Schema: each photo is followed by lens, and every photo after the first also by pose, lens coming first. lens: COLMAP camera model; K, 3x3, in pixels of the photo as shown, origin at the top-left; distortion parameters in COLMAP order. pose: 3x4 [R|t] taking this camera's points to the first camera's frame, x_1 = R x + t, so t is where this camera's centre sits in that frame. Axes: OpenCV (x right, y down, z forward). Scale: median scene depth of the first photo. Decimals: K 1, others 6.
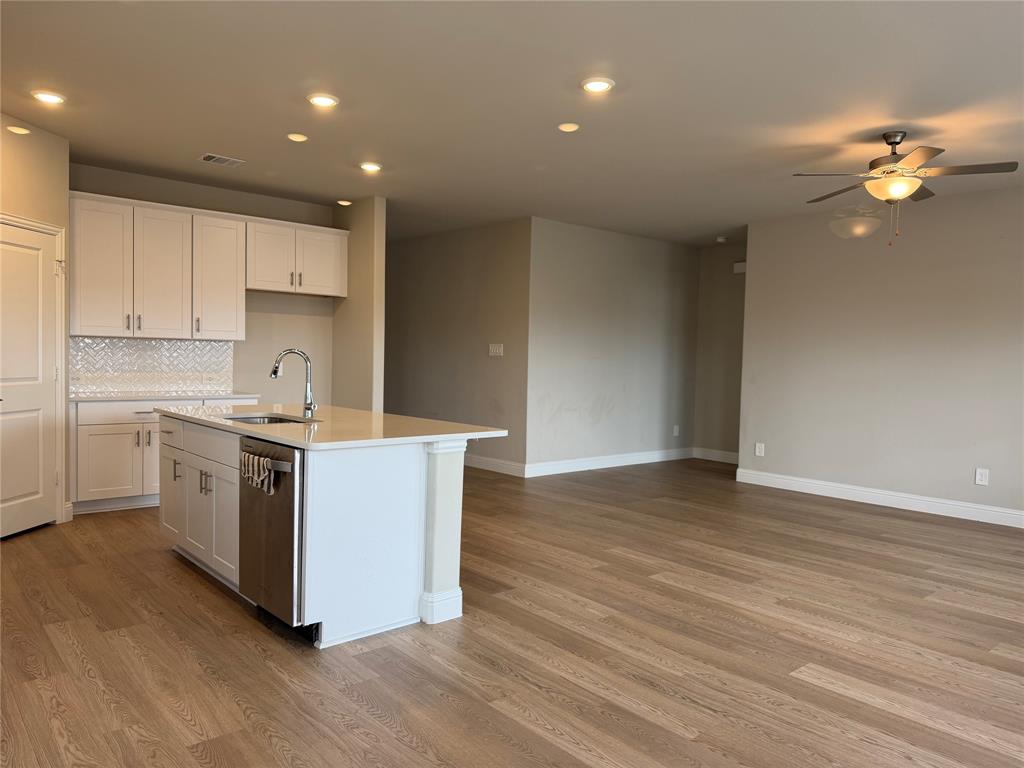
lens RADIAL K [[723.8, 0, 507.8], [0, 723.8, 385.4], [0, 0, 1]] dist [0.010340, -0.020424]
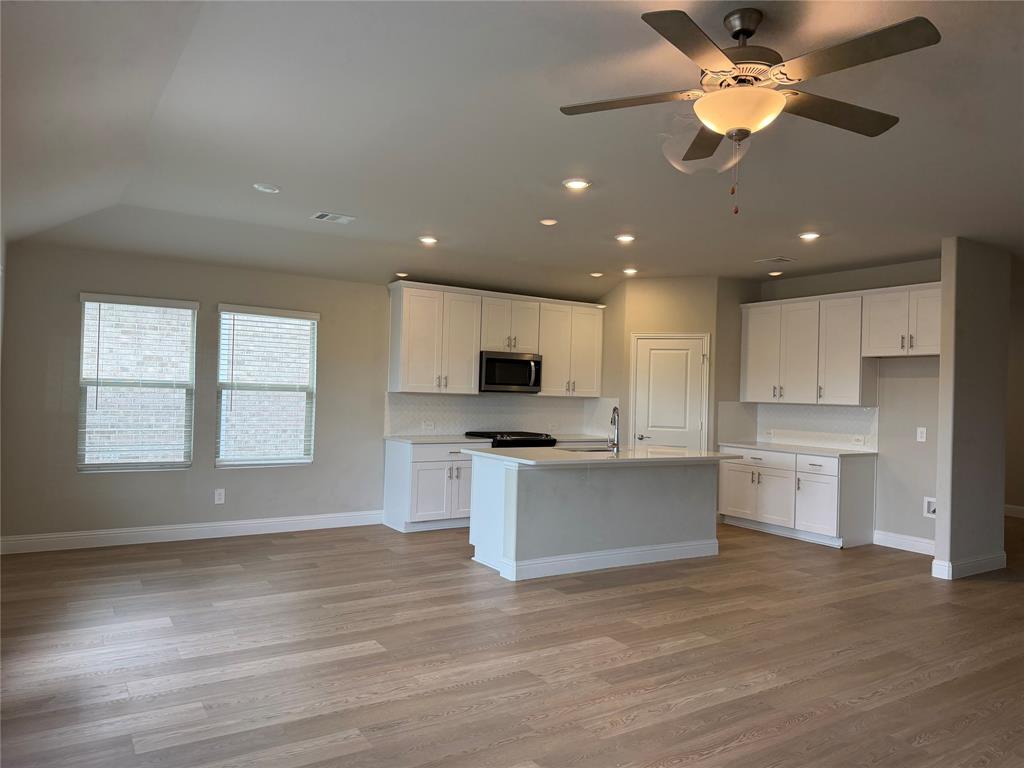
lens RADIAL K [[723.8, 0, 512.0], [0, 723.8, 383.3], [0, 0, 1]] dist [0.010340, -0.020424]
pose [[-0.138107, -0.041841, -0.989533, 1.260675], [-0.081466, 0.996202, -0.030753, -0.033719], [0.987061, 0.076367, -0.140991, 1.051727]]
